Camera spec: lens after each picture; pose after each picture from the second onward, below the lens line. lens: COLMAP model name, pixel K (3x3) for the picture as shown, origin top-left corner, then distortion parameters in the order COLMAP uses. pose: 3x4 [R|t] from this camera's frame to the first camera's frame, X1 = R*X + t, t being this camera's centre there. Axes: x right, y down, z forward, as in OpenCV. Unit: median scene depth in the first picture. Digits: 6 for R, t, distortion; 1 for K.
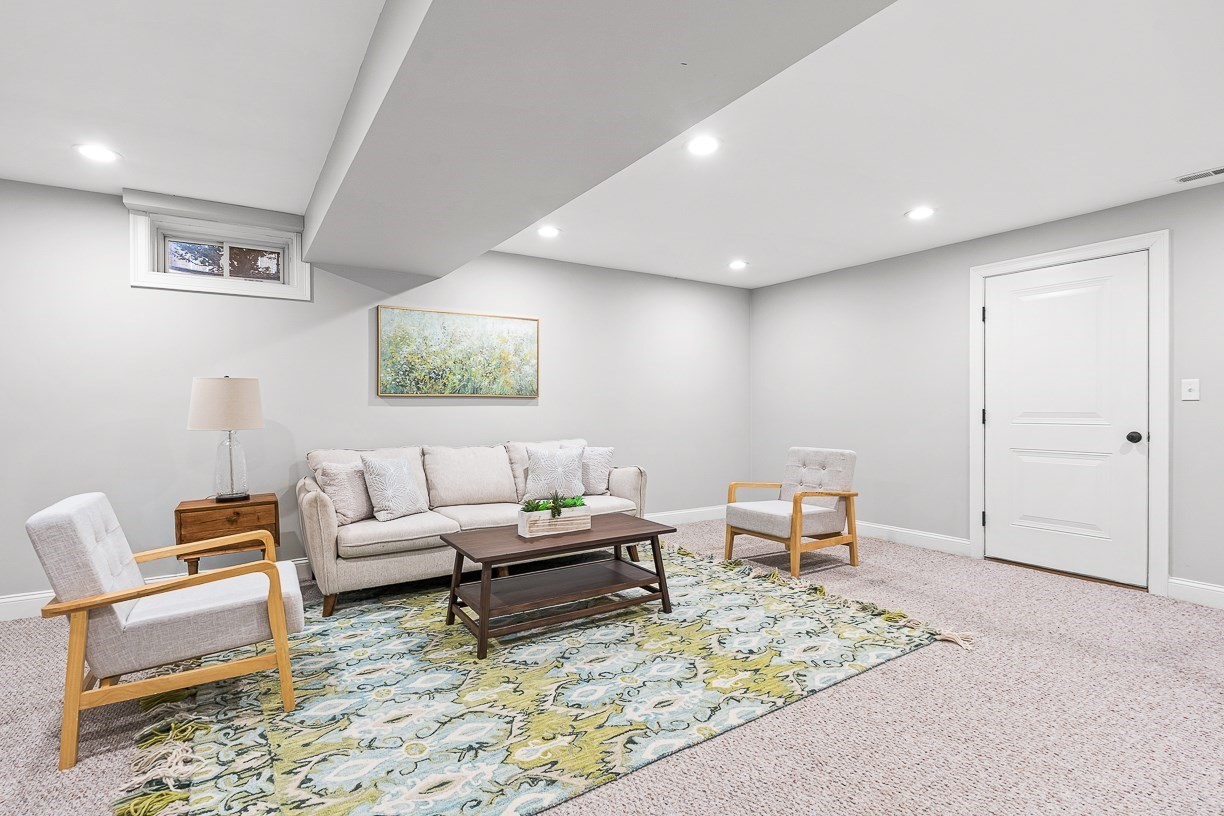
lens RADIAL K [[591.3, 0, 617.5], [0, 591.3, 408.3], [0, 0, 1]] dist [-0.001395, -0.000554]
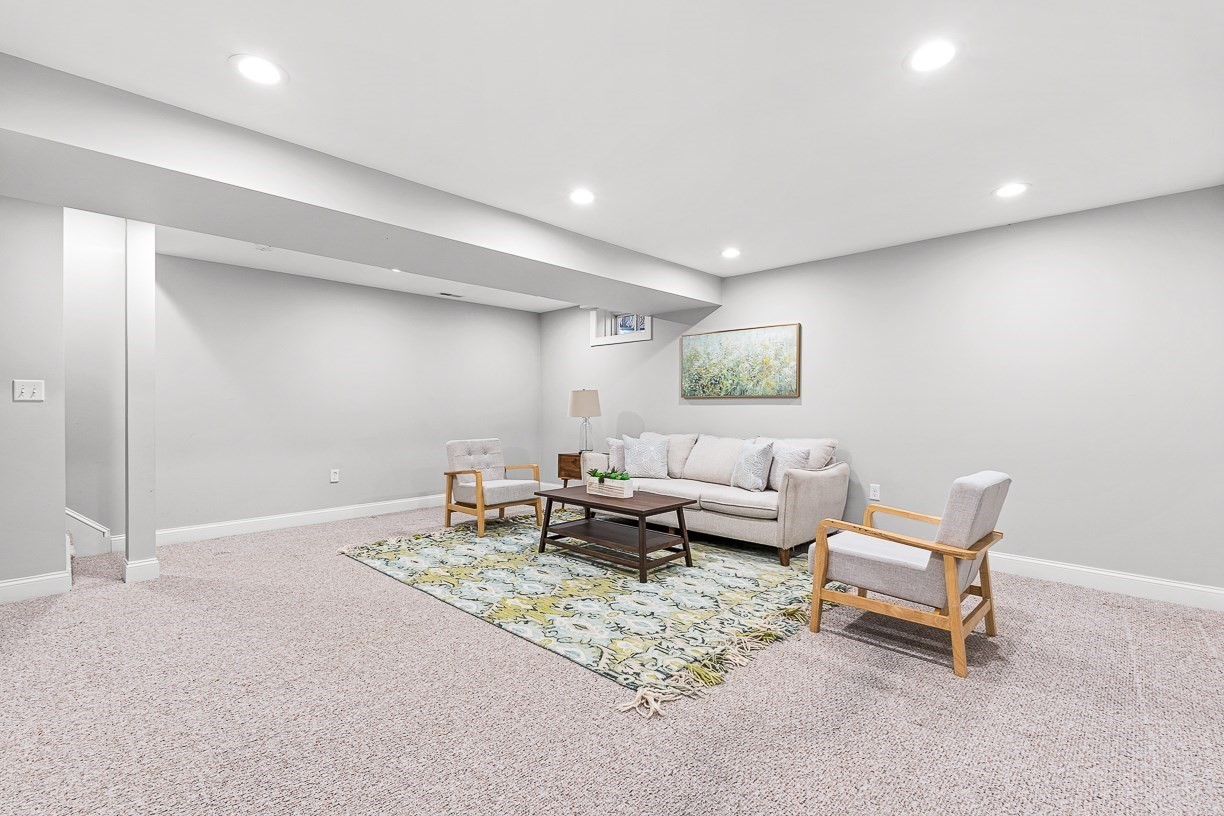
lens RADIAL K [[551.5, 0, 620.7], [0, 551.5, 408.5], [0, 0, 1]] dist [0.002511, 0.000352]
pose [[0.221958, 0.004814, -0.975044, 1.172410], [-0.005665, 0.999977, 0.003647, 0.000561], [0.975040, 0.004714, 0.221980, 0.743314]]
